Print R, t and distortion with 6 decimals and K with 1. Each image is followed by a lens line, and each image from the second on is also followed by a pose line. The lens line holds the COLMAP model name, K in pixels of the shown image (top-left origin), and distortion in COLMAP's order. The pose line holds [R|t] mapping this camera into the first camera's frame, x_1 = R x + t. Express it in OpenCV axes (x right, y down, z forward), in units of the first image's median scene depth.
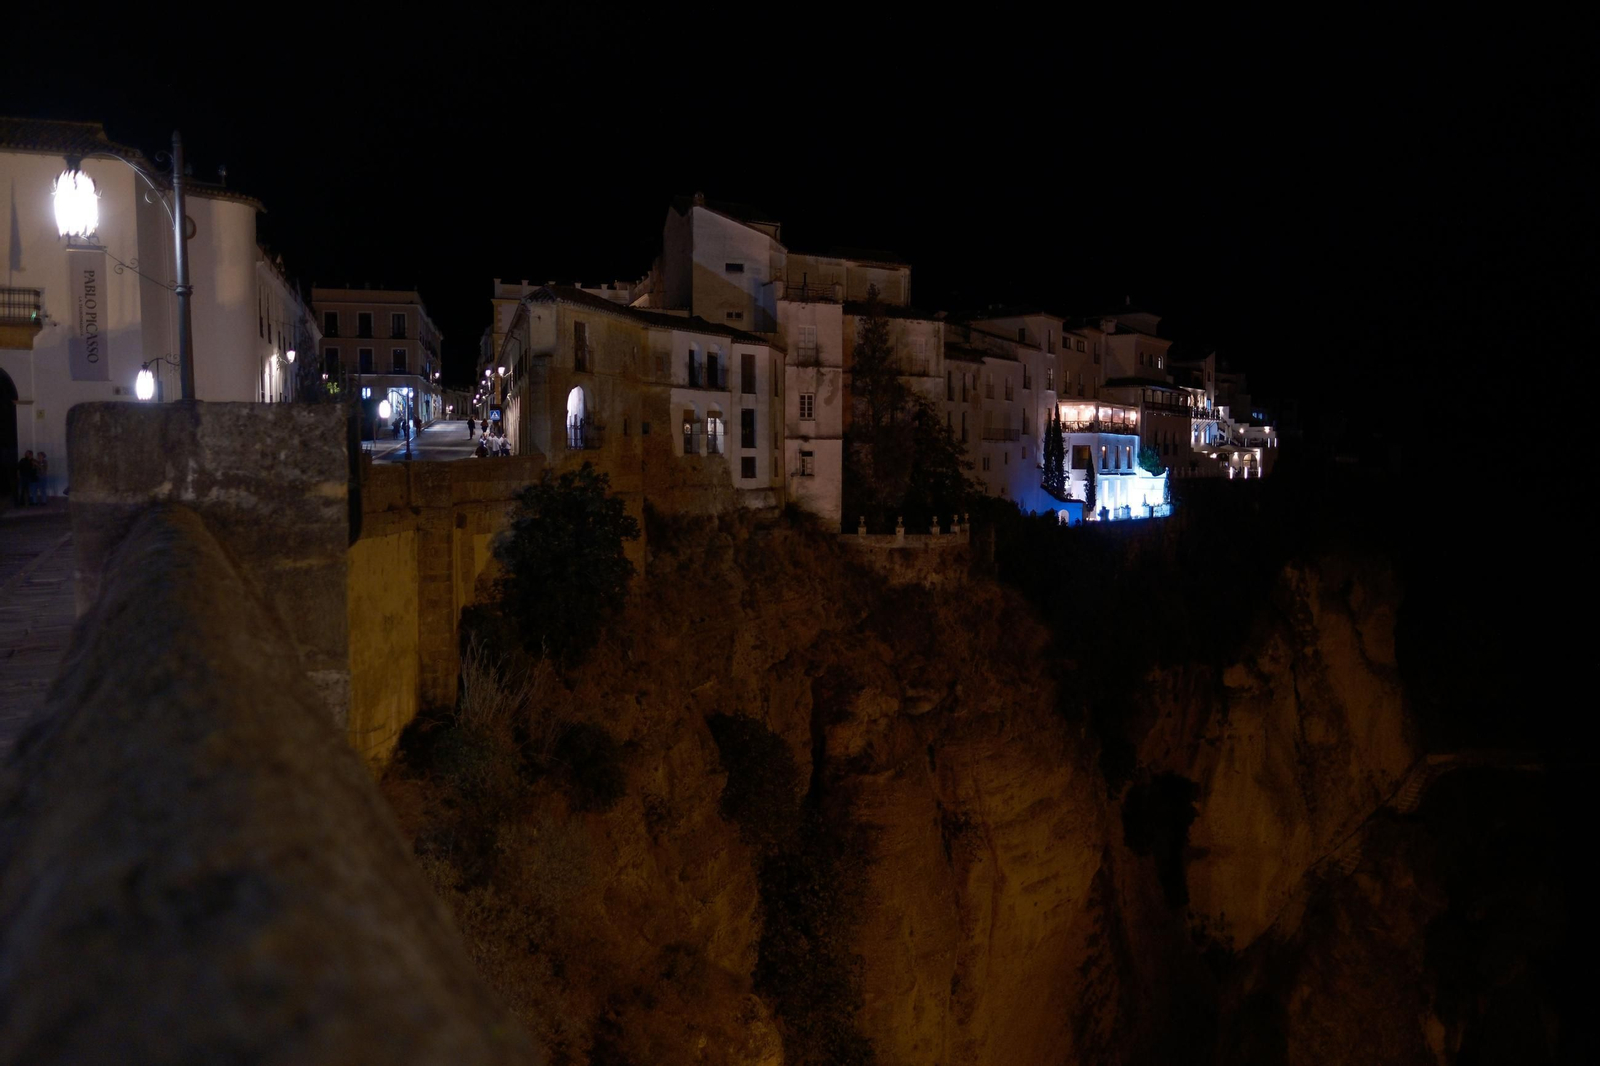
lens RADIAL K [[1128.0, 0, 800.0], [0, 1128.0, 533.0], [0, 0, 1]] dist [-0.001089, -0.002011]
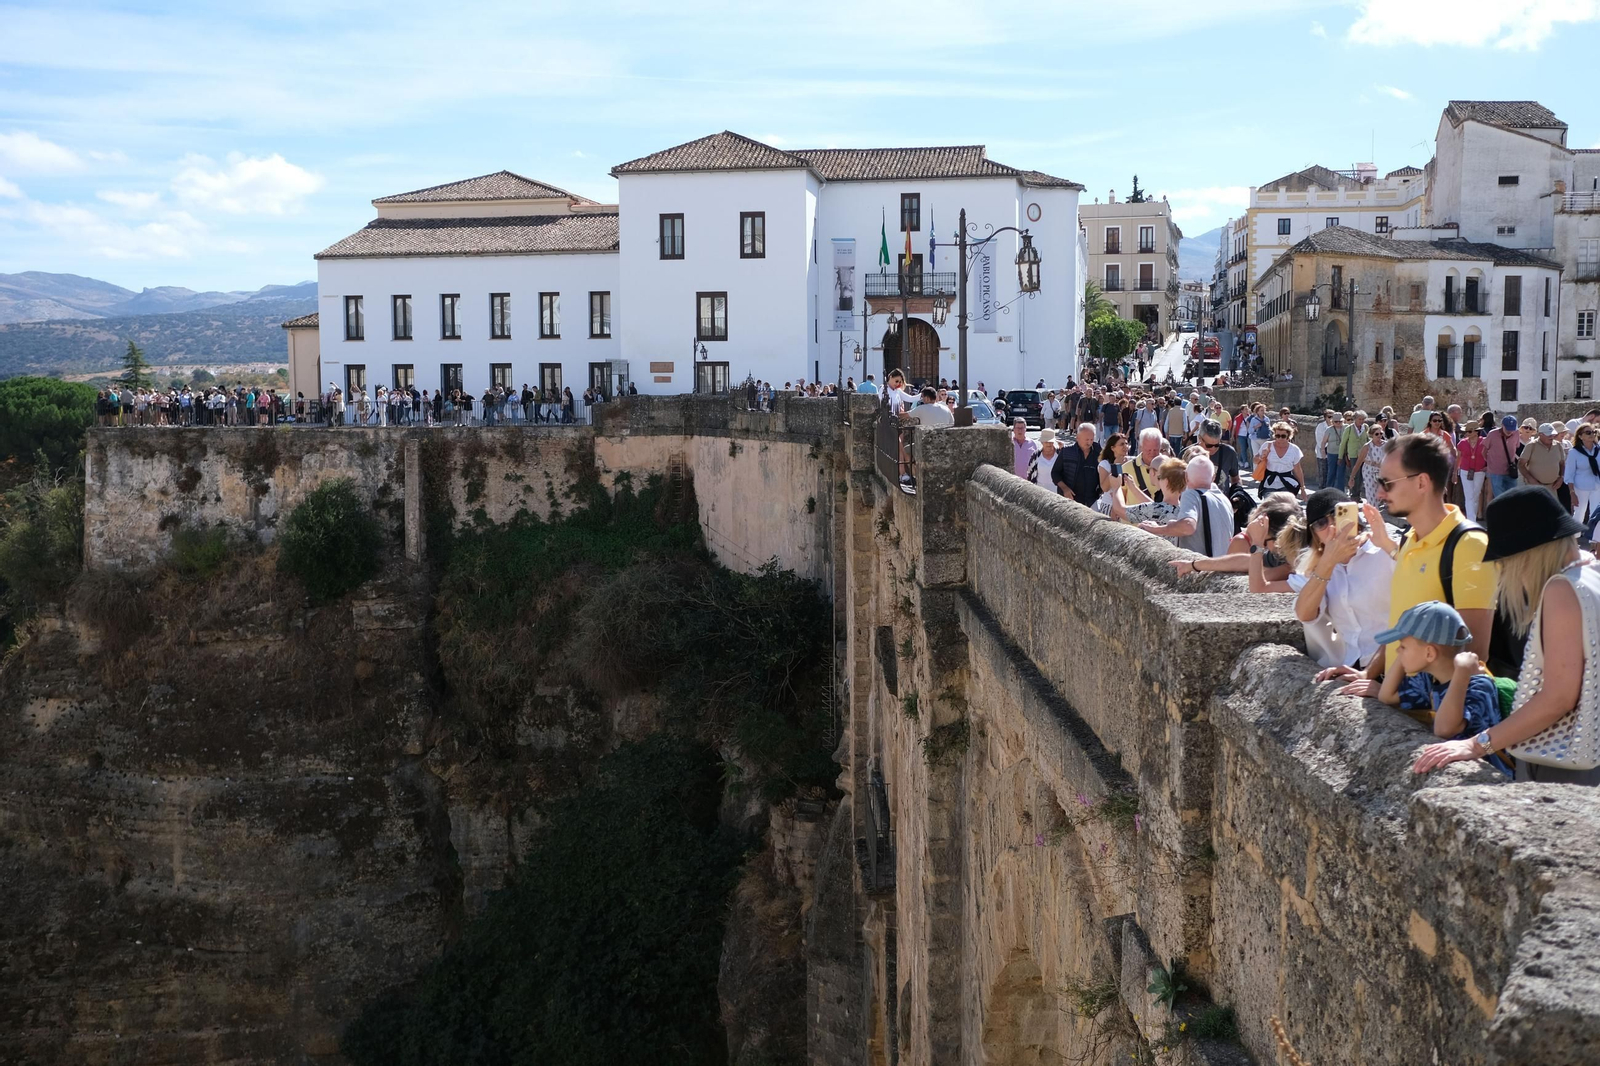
lens RADIAL K [[1634.3, 0, 793.0], [0, 1634.3, 540.6], [0, 0, 1]] dist [-0.063646, 0.152116]
pose [[0.869436, 0.043043, -0.492166, 0.106129], [-0.023476, 0.998672, 0.045870, 0.021479], [0.493487, -0.028327, 0.869292, -0.512155]]
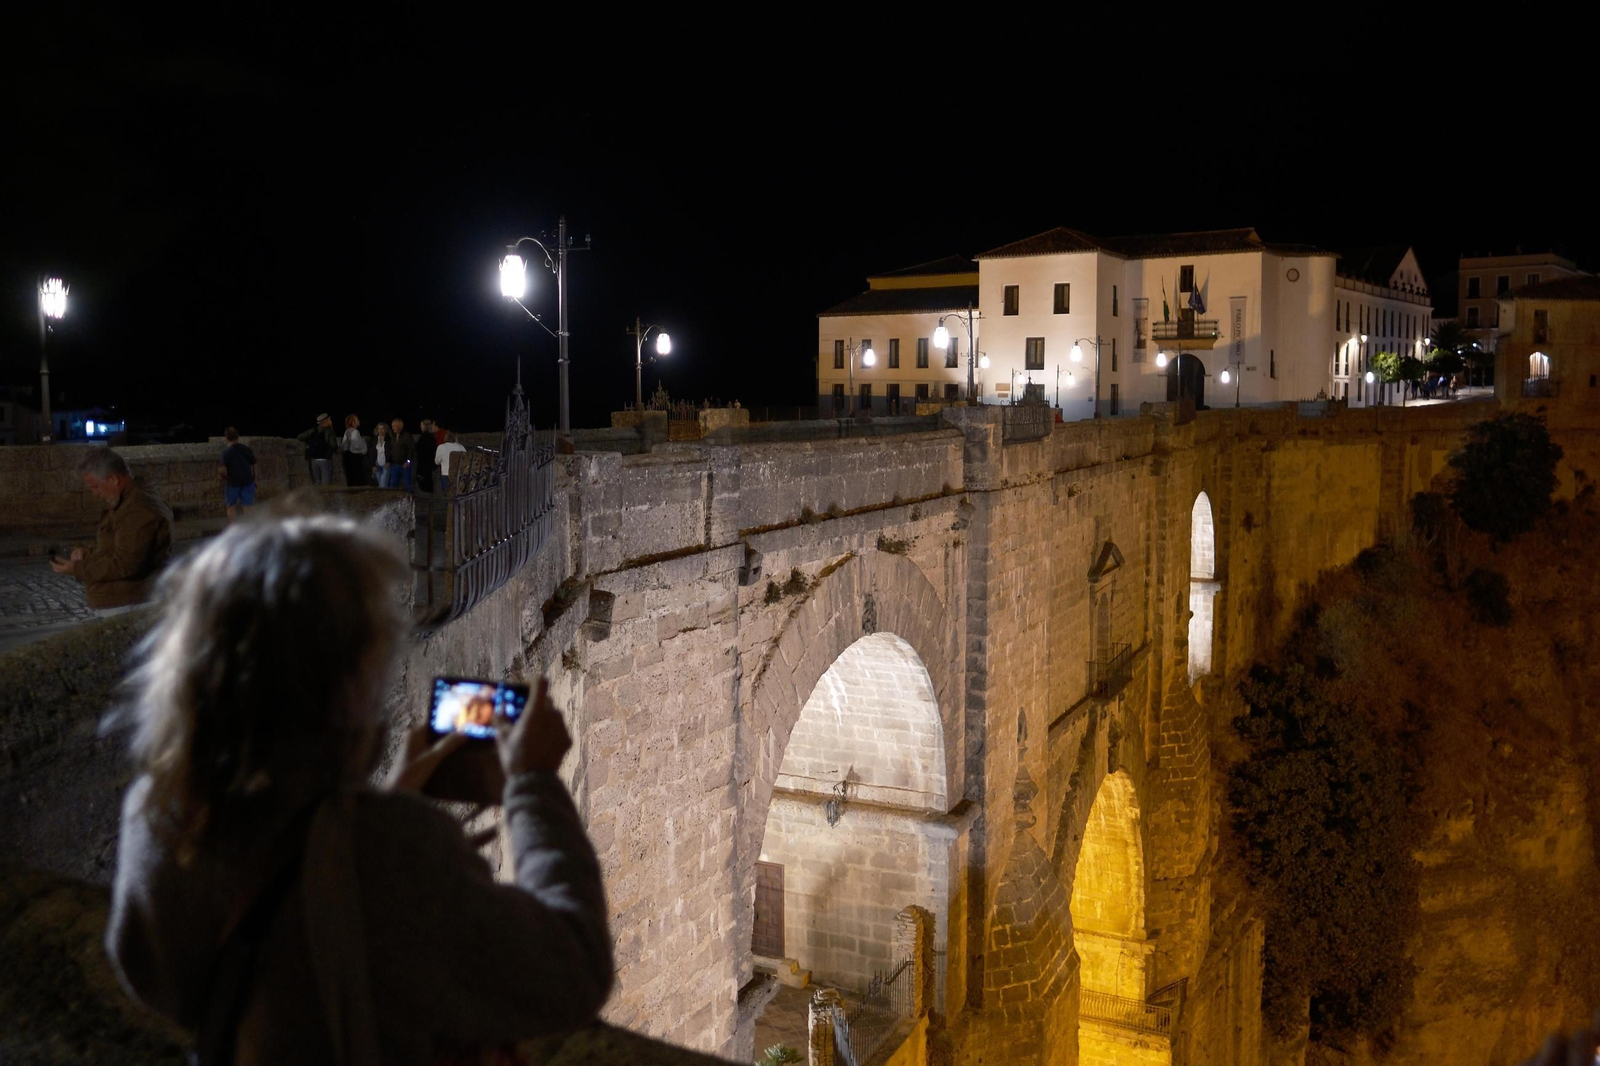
lens RADIAL K [[1291.1, 0, 806.6], [0, 1291.1, 446.8], [0, 0, 1]] dist [-0.018501, -0.002017]
pose [[0.565372, 0.033447, -0.824158, 0.447909], [-0.054031, 0.998533, 0.003458, 0.023839], [0.823065, 0.042575, 0.566350, -0.494384]]
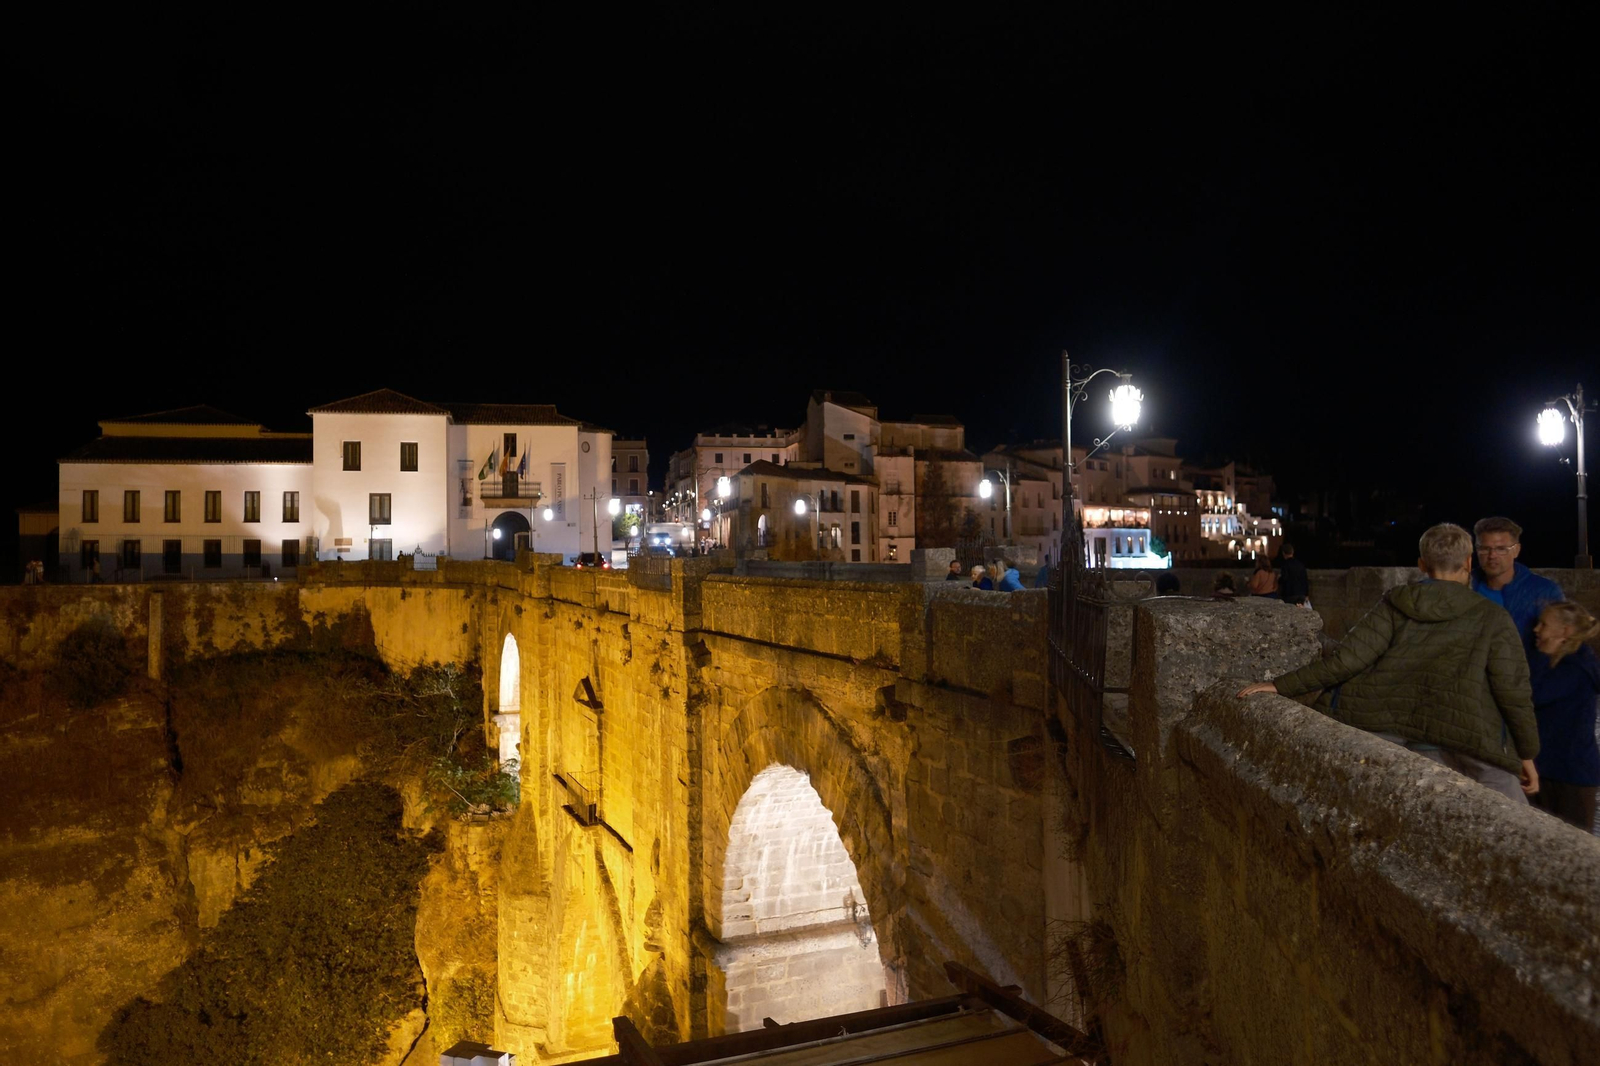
lens RADIAL K [[1128.0, 0, 800.0], [0, 1128.0, 533.0], [0, 0, 1]] dist [-0.001089, -0.002011]
pose [[0.991445, -0.012167, -0.129954, 0.086549], [0.002139, 0.997027, -0.077029, 0.037085], [0.130505, 0.076092, 0.988523, -0.661694]]
